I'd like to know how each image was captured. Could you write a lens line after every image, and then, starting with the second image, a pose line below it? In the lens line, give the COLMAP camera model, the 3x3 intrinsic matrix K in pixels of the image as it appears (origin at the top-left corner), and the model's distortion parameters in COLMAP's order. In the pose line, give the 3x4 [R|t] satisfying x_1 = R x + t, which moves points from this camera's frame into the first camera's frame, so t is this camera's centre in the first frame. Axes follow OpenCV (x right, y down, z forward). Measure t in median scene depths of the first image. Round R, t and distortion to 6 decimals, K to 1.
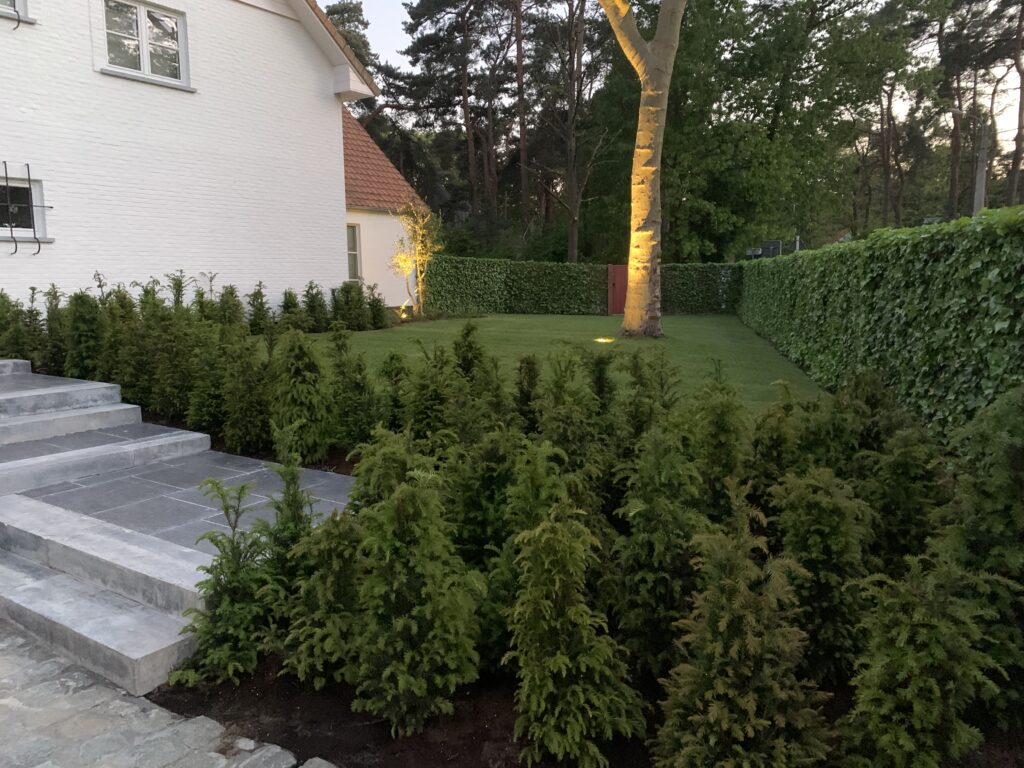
lens RADIAL K [[772.7, 0, 512.0], [0, 772.7, 384.0], [0, 0, 1]] dist [0.001920, -0.001494]
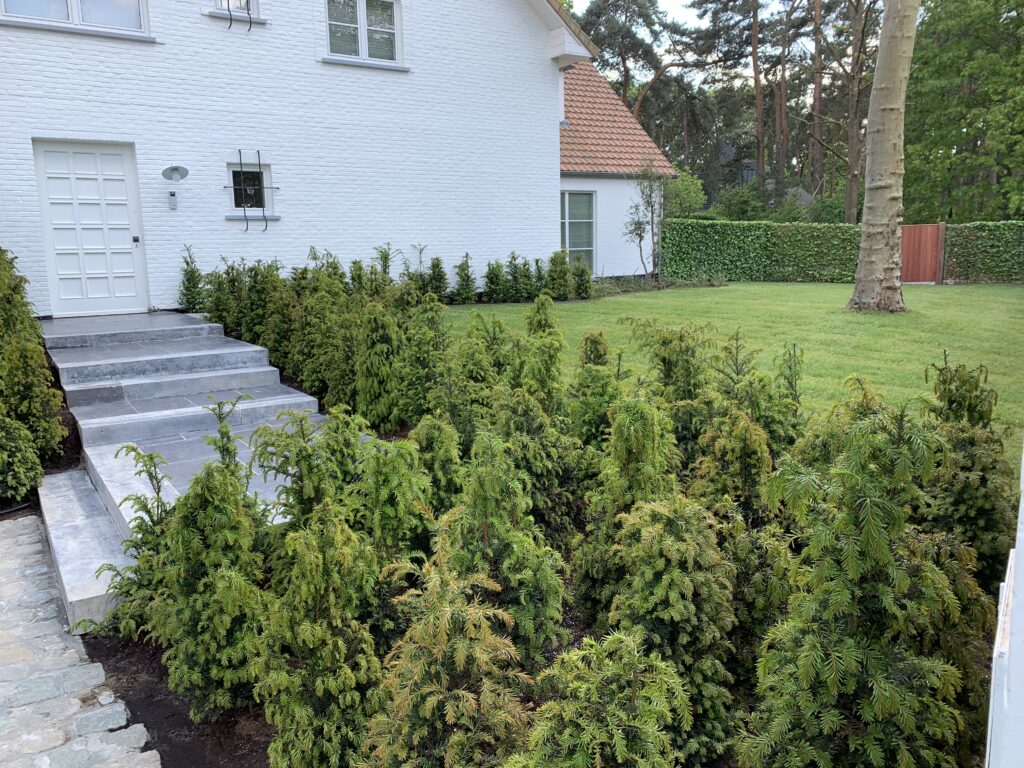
lens RADIAL K [[769.8, 0, 512.0], [0, 769.8, 384.0], [0, 0, 1]] dist [0.096044, -0.189172]
pose [[0.928941, 0.048640, -0.367019, 0.114867], [-0.033735, 0.998329, 0.046923, -0.006693], [0.368688, -0.031207, 0.929029, 0.048828]]
